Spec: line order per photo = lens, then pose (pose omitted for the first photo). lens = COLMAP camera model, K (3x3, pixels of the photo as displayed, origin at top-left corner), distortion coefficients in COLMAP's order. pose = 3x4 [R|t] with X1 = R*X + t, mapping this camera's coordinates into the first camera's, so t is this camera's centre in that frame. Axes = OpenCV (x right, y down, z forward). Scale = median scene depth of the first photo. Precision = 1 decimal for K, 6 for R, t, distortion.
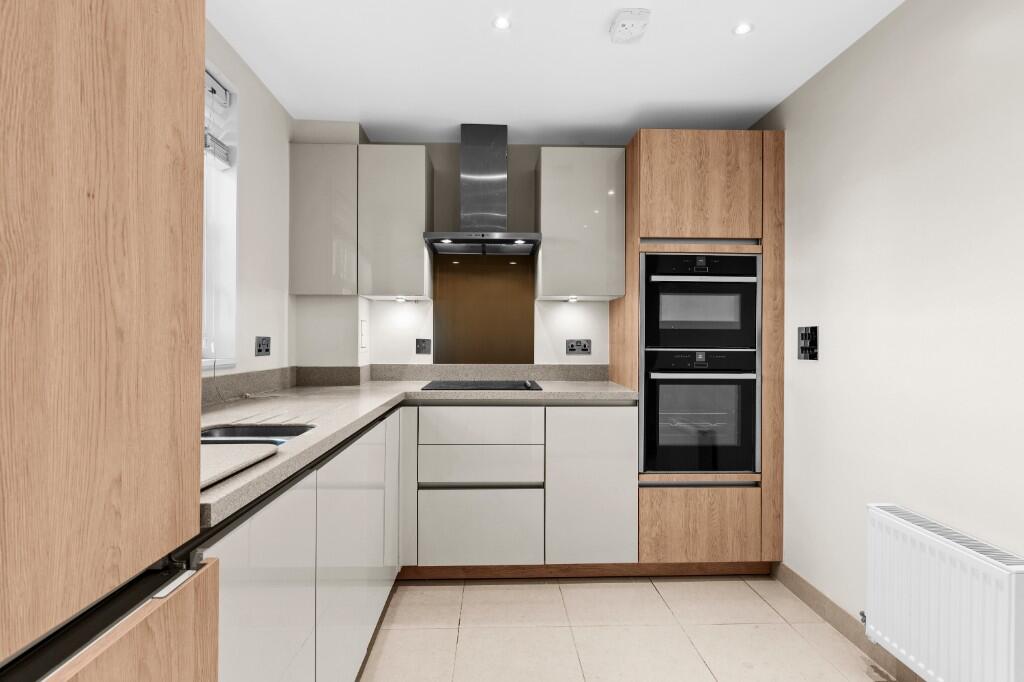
lens RADIAL K [[512.8, 0, 509.1], [0, 512.8, 340.1], [0, 0, 1]] dist [0.017539, 0.000265]
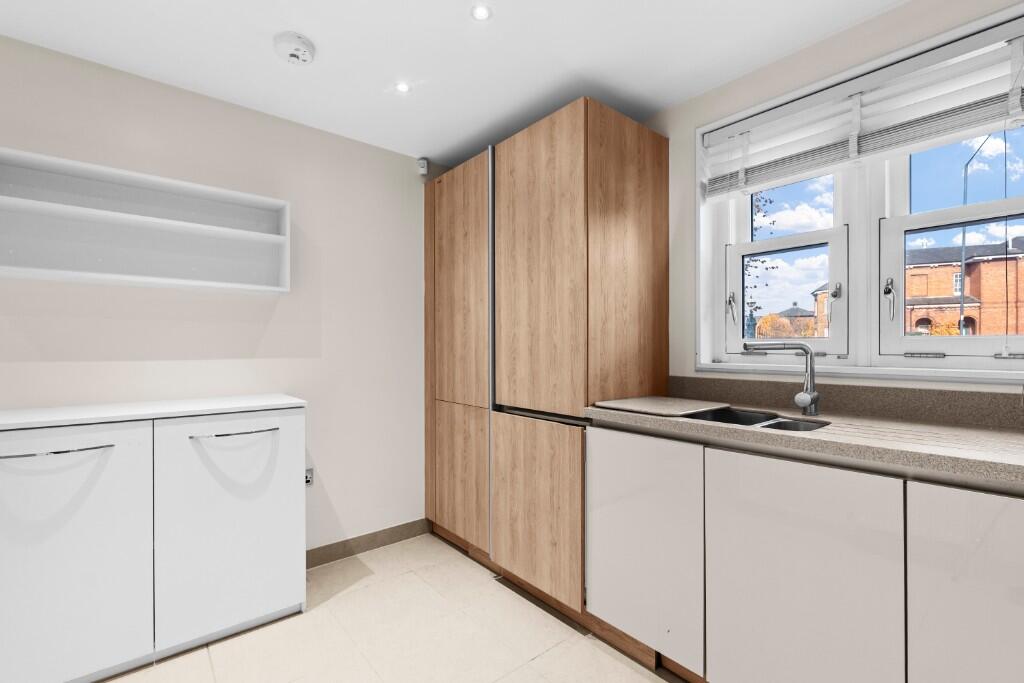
lens RADIAL K [[462.0, 0, 514.4], [0, 462.0, 346.9], [0, 0, 1]] dist [0.013675, 0.000325]
pose [[-0.784137, -0.005256, -0.620566, 0.385998], [-0.002082, 0.999981, -0.005838, 0.002389], [0.620585, -0.003285, -0.784133, 0.840163]]
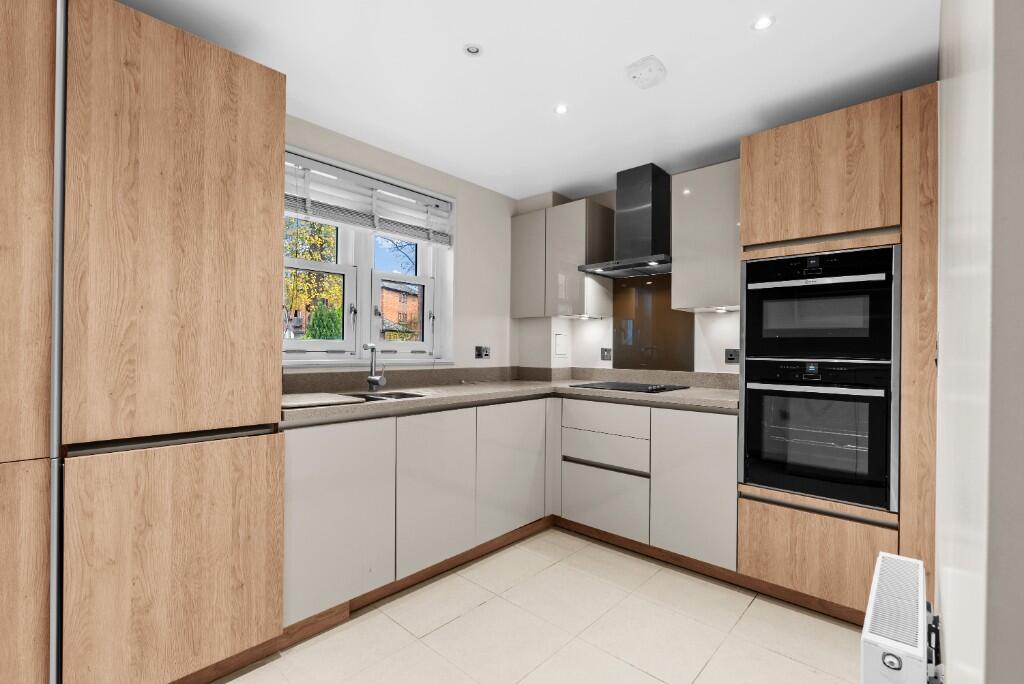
lens RADIAL K [[462.0, 0, 512.3], [0, 462.0, 347.0], [0, 0, 1]] dist [0.013675, 0.000325]
pose [[0.714040, -0.000394, -0.700105, 0.568629], [-0.004778, 0.999974, -0.005436, 0.002370], [0.700089, 0.007226, 0.714019, 0.046688]]
